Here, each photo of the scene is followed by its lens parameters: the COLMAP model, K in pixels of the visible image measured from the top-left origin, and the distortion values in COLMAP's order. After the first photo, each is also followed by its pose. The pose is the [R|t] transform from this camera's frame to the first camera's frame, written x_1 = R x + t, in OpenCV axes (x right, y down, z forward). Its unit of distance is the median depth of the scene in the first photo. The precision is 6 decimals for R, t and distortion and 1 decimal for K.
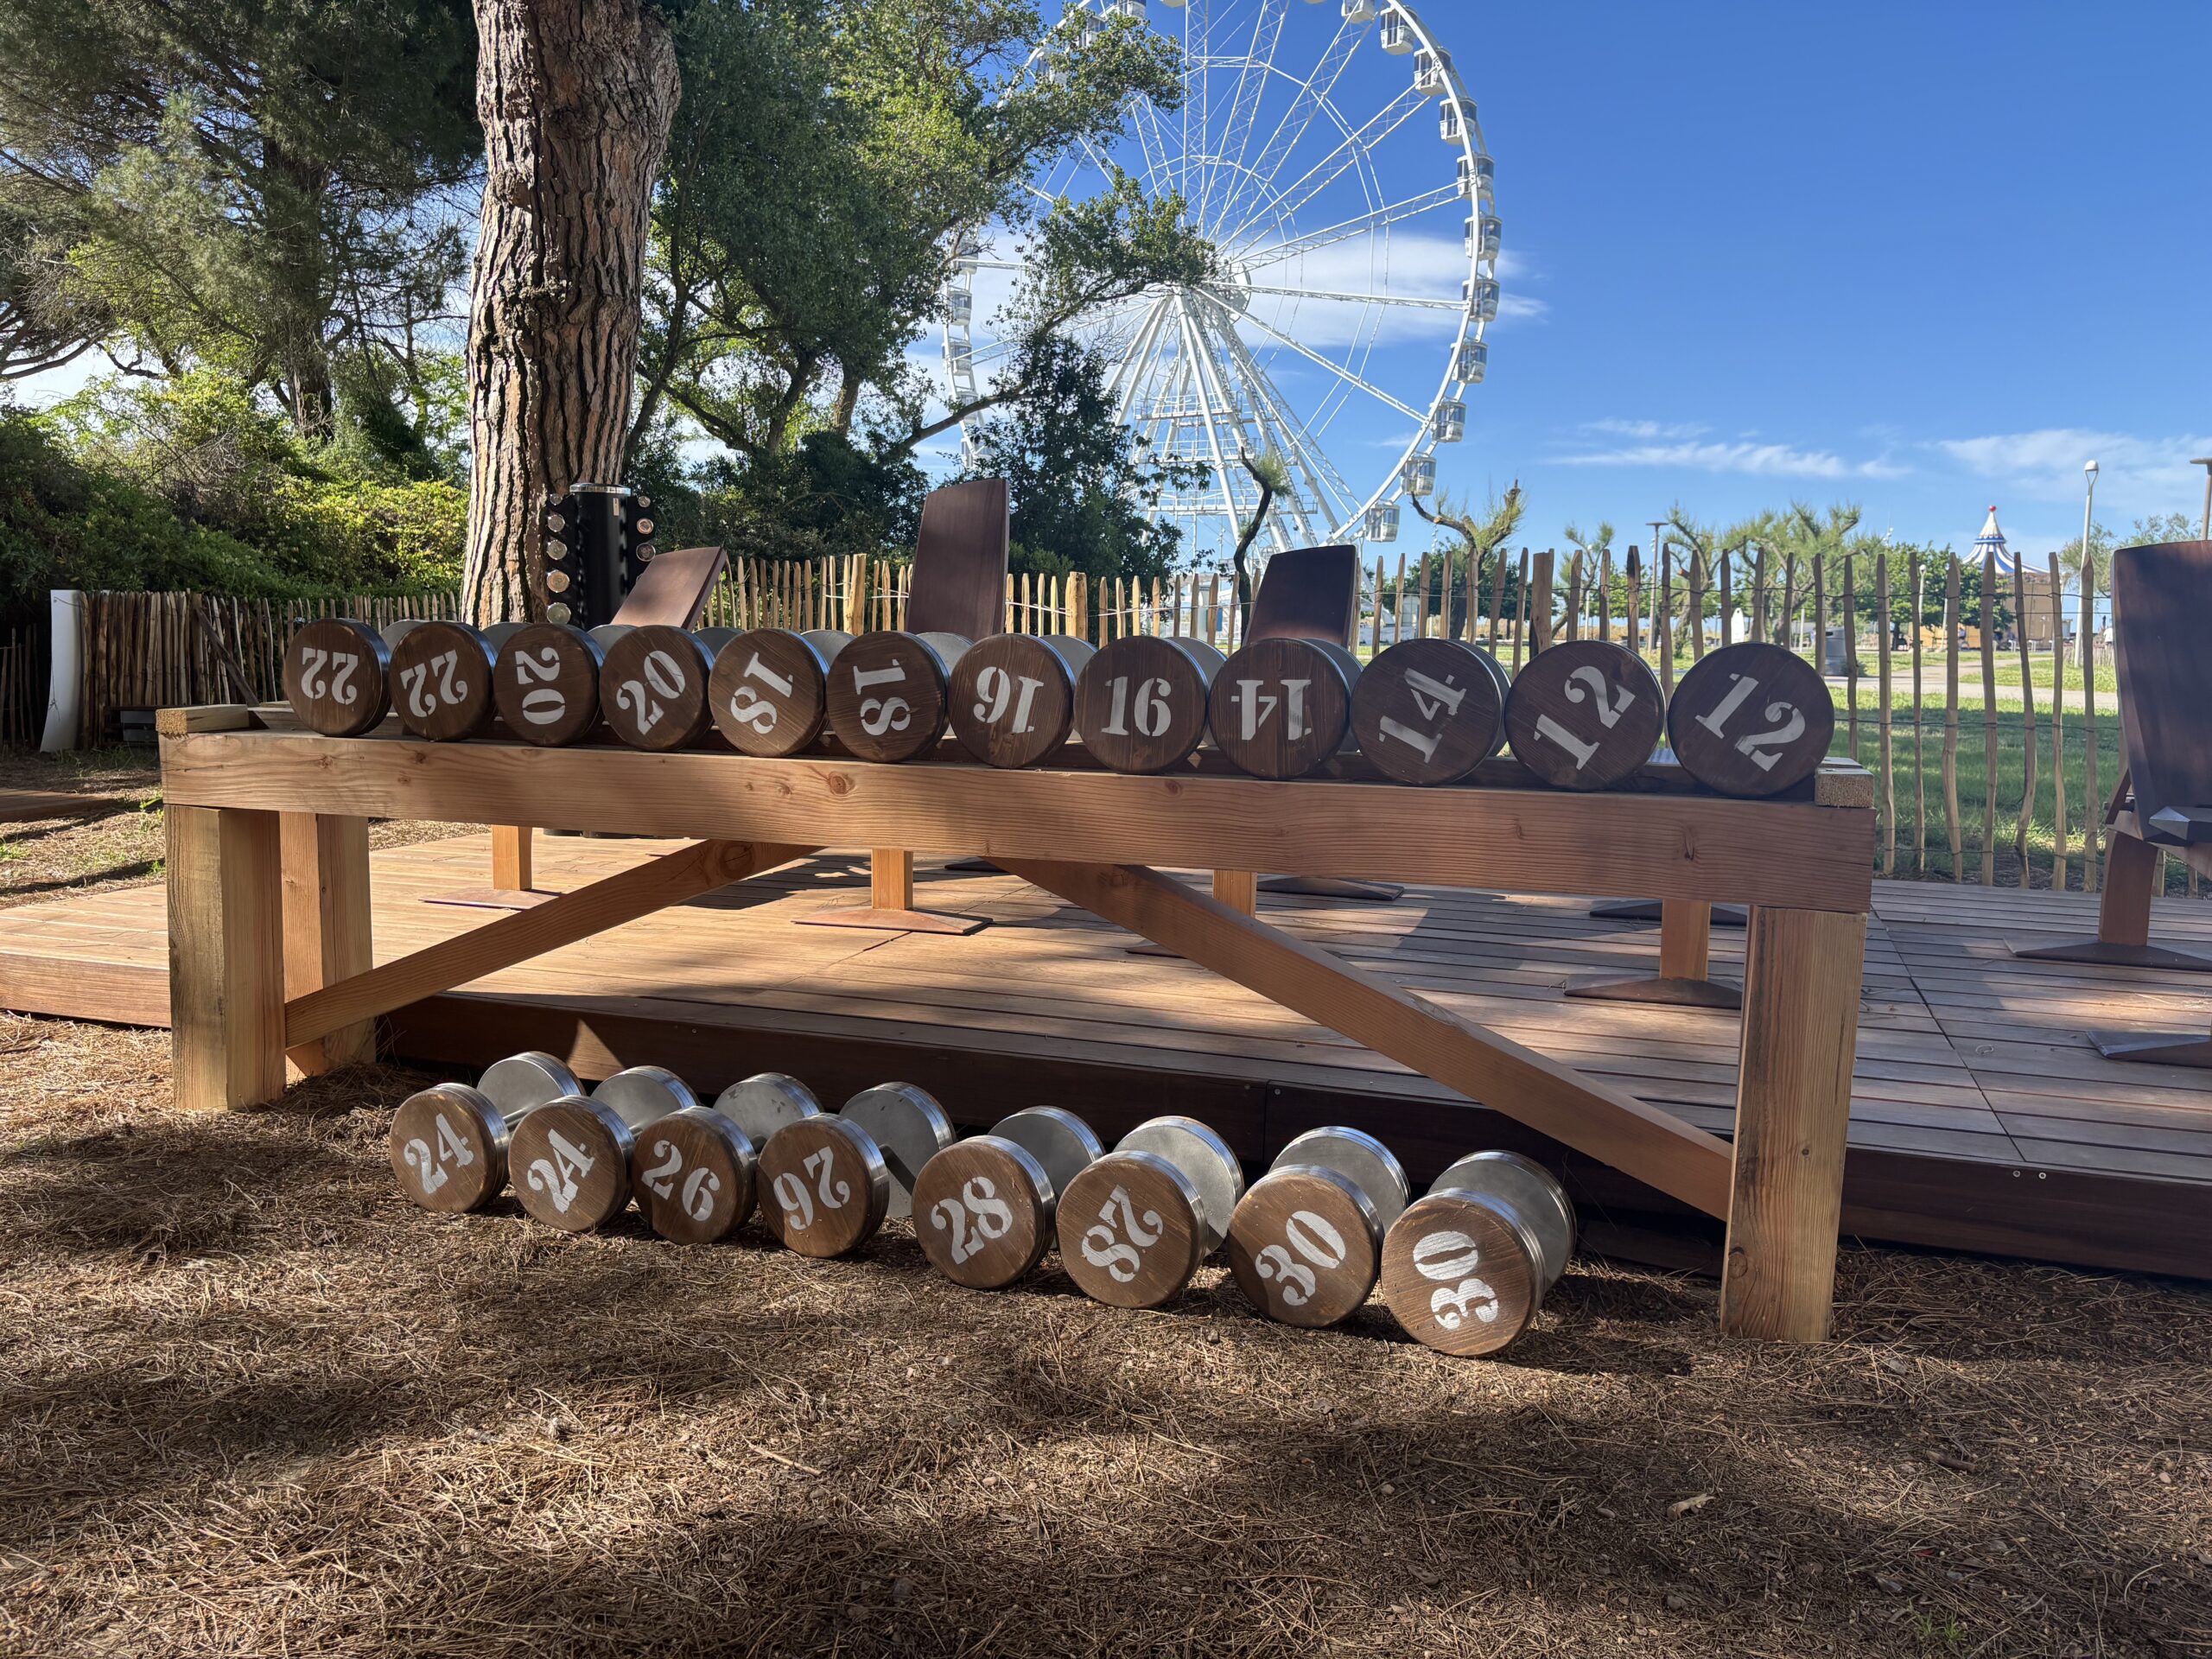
lens RADIAL K [[1686.0, 0, 1126.8], [0, 1686.0, 796.1], [0, 0, 1]] dist [0.051366, -0.040615]
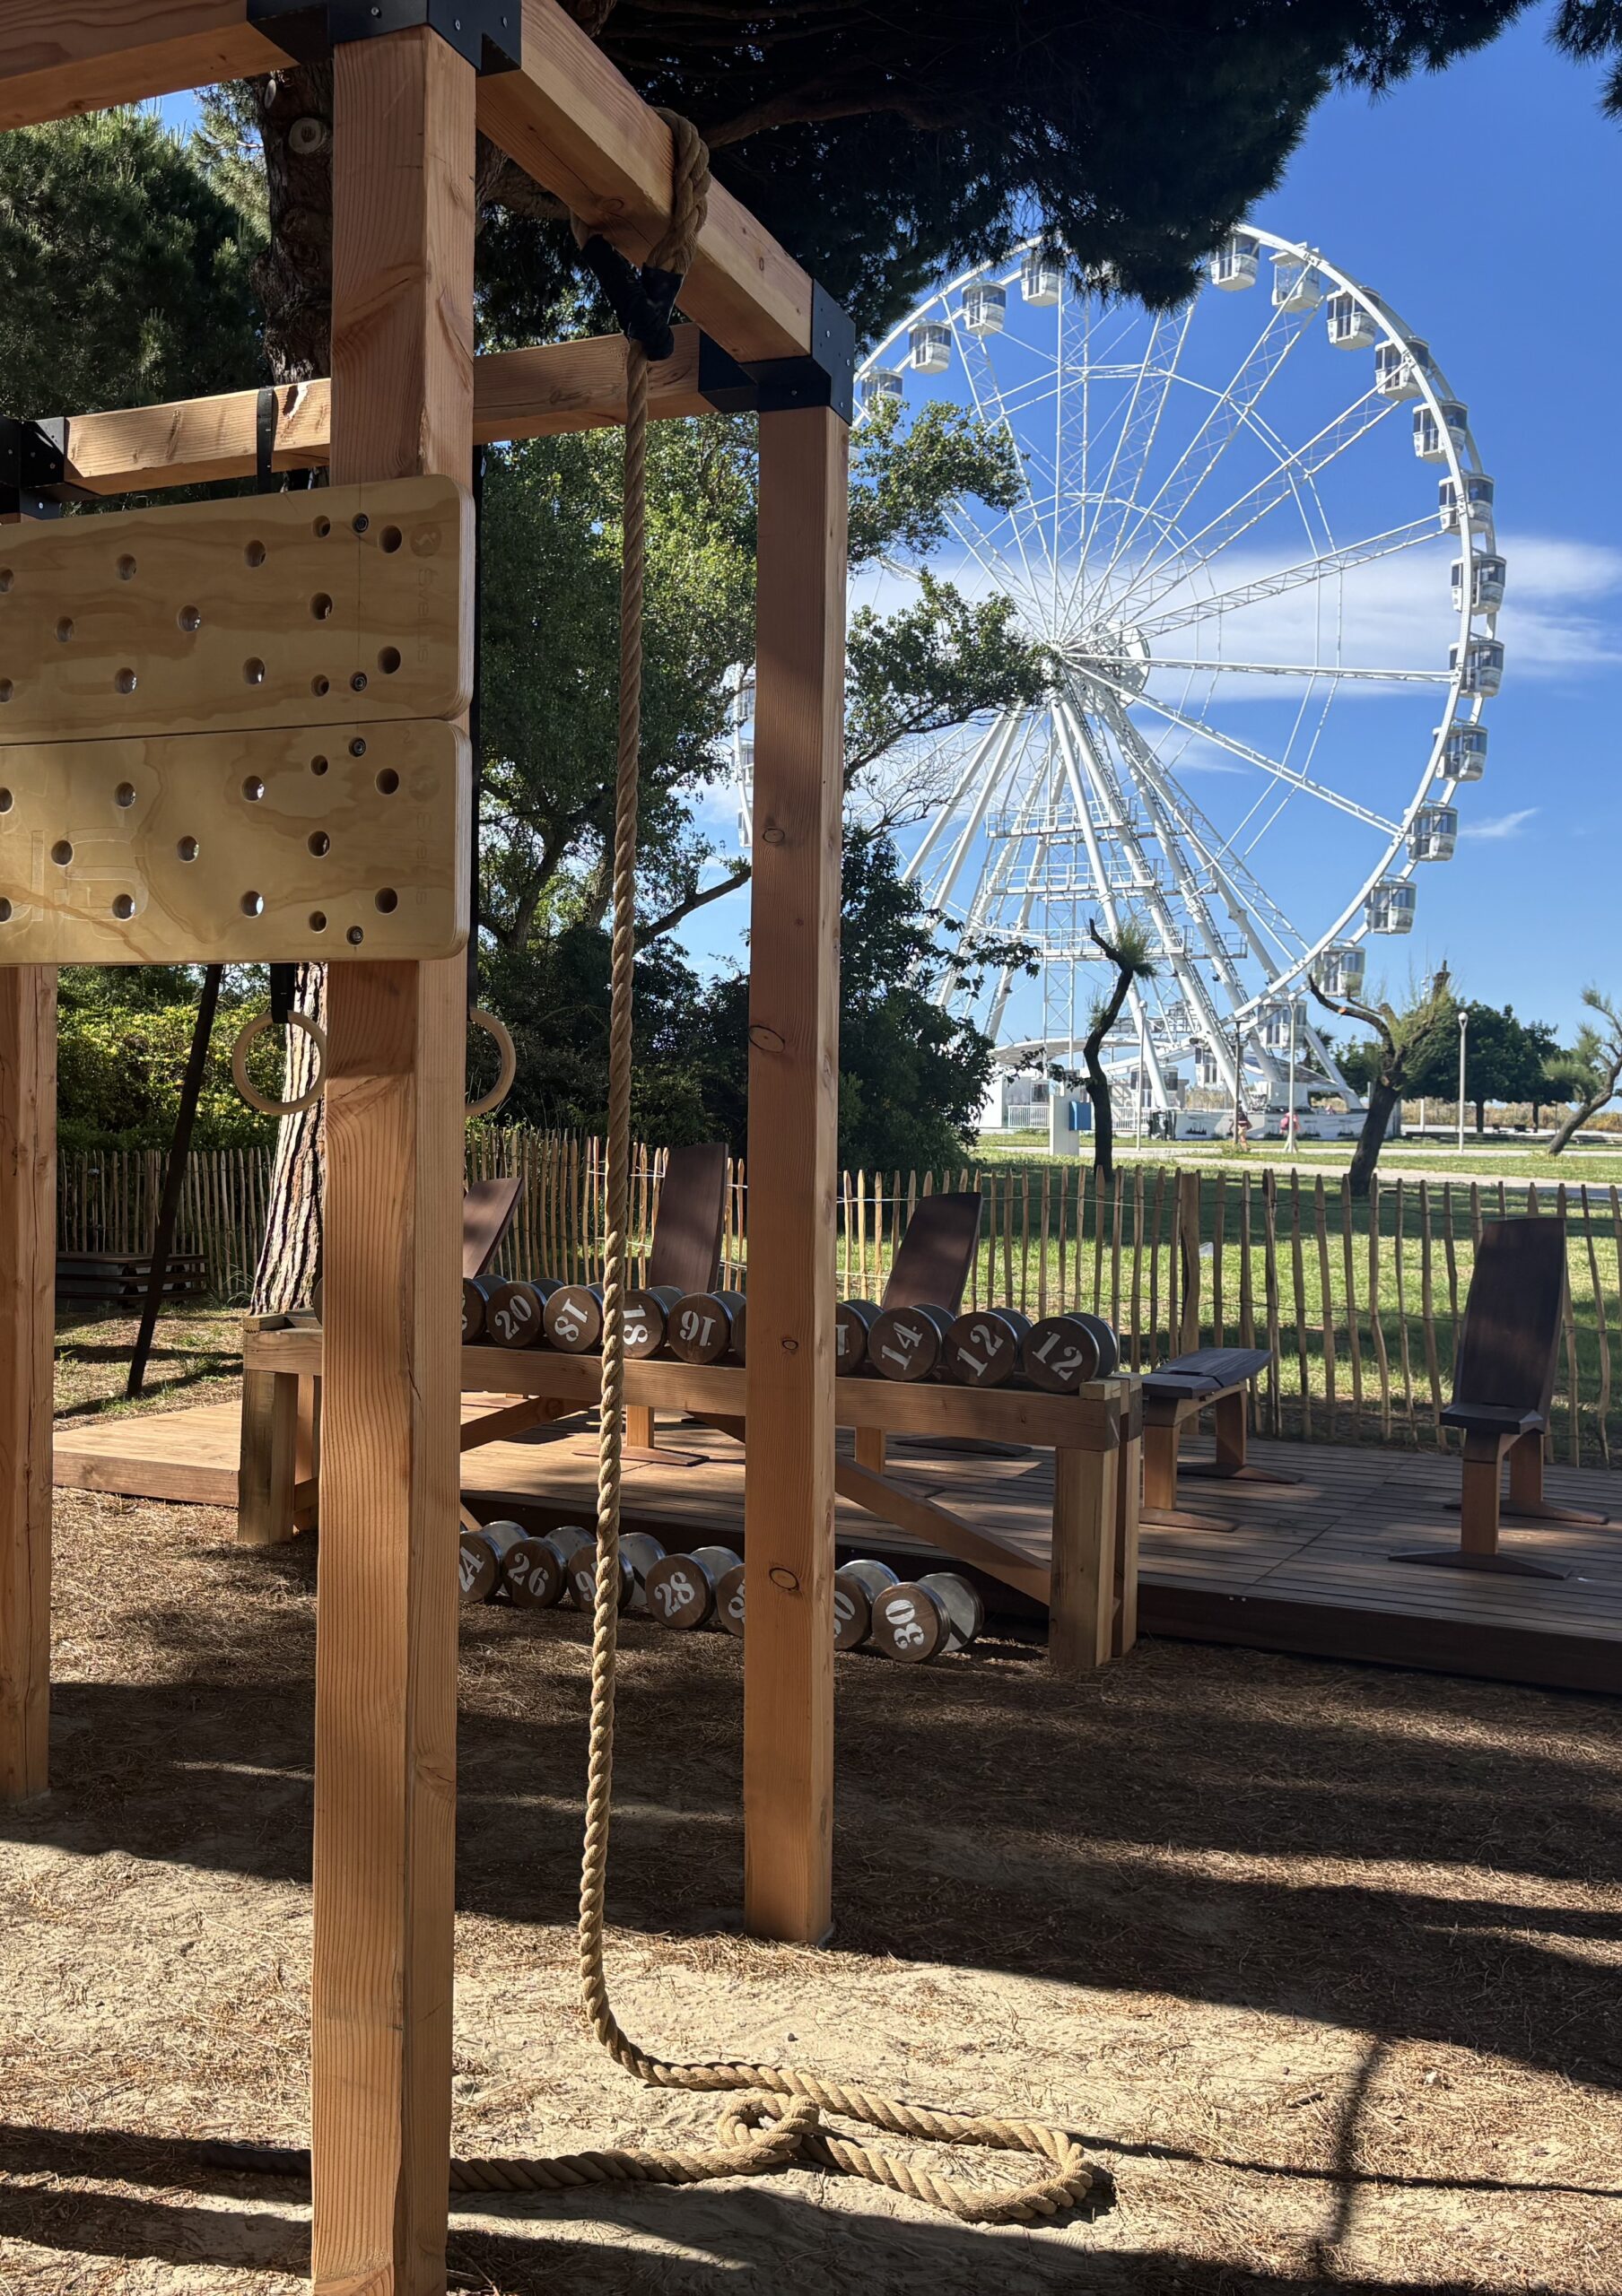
lens RADIAL K [[2337.1, 0, 488.9], [0, 2337.1, 1112.8], [0, 0, 1]] dist [0.023596, 0.000000]
pose [[0.977900, 0.002942, -0.209053, 0.022130], [-0.022774, 0.995450, -0.092519, -0.004481], [0.207829, 0.095235, 0.973518, -0.146816]]
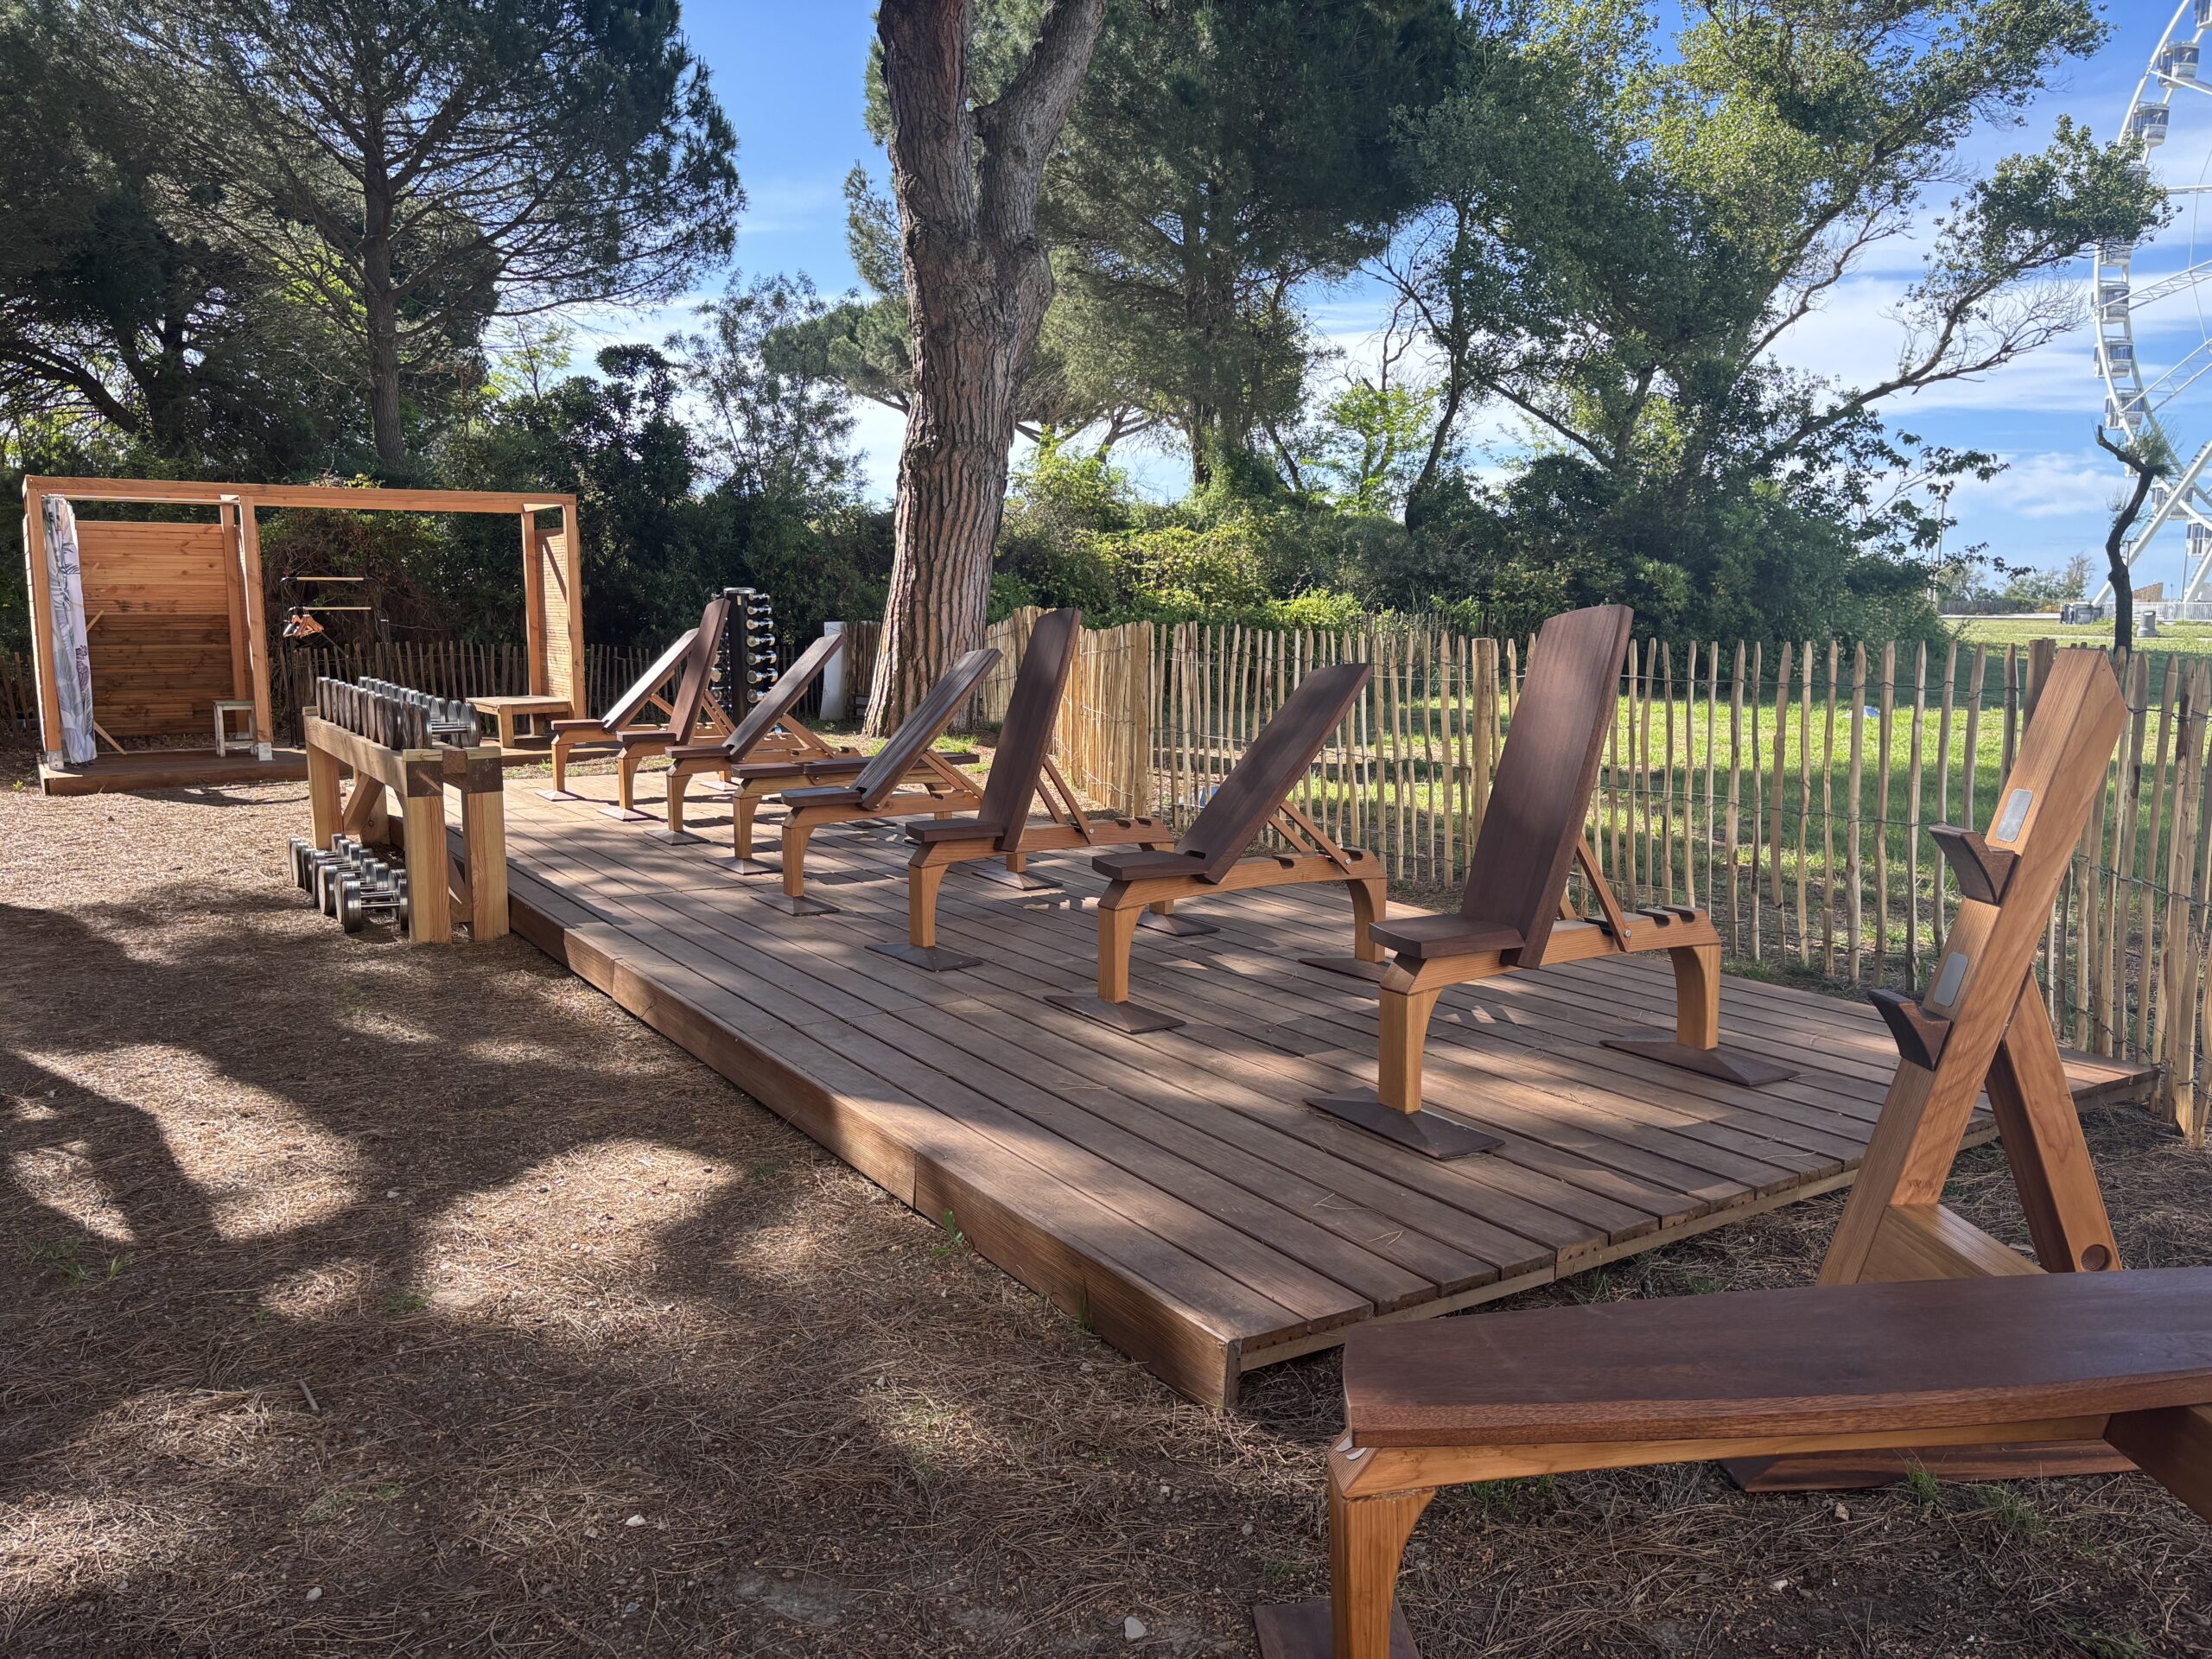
lens RADIAL K [[1686.0, 0, 1131.9], [0, 1686.0, 822.5], [0, 0, 1]] dist [0.051366, -0.040615]
pose [[0.788885, 0.071543, -0.610362, 0.242004], [-0.056114, 0.997437, 0.044387, -0.006725], [0.611974, -0.000767, 0.790878, -0.042683]]
